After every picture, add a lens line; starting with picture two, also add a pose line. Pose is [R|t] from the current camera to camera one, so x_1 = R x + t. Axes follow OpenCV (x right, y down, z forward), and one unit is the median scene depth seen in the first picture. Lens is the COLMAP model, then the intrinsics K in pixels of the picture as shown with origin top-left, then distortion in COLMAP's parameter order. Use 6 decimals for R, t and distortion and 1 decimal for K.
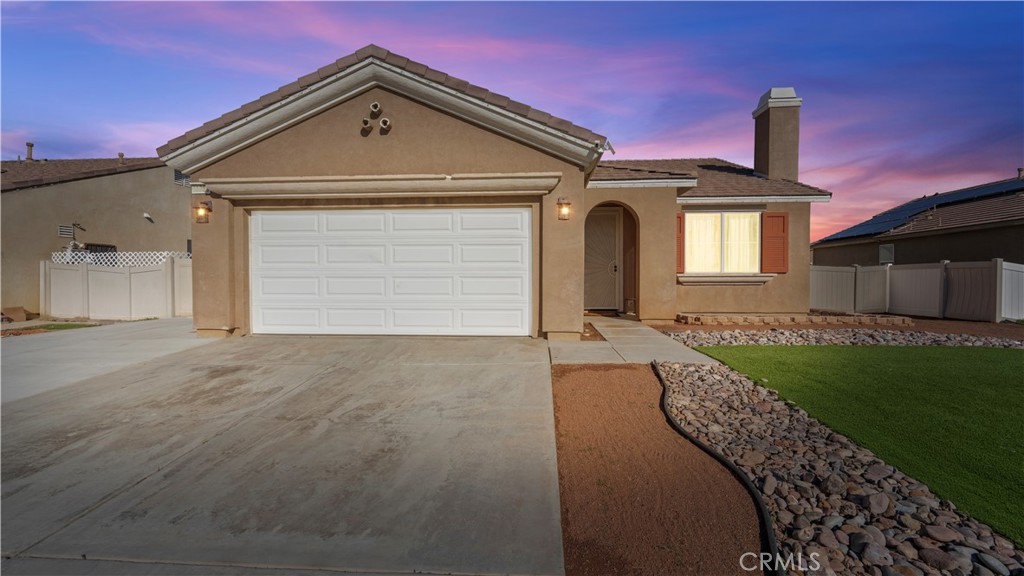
lens RADIAL K [[411.5, 0, 513.2], [0, 411.5, 284.6], [0, 0, 1]] dist [-0.002321, -0.000215]
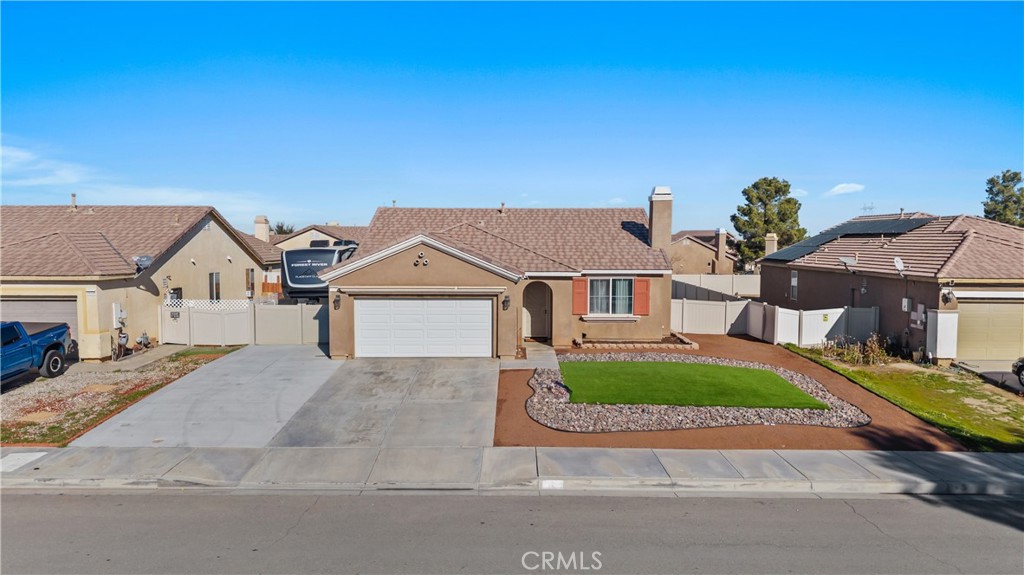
lens RADIAL K [[684.2, 0, 512.0], [0, 684.2, 287.5], [0, 0, 1]] dist [0.072007, -0.000109]
pose [[0.998347, -0.002593, 0.057416, -0.059742], [-0.000784, 0.998274, 0.058715, -0.440169], [-0.057469, -0.058663, 0.996622, -2.510099]]
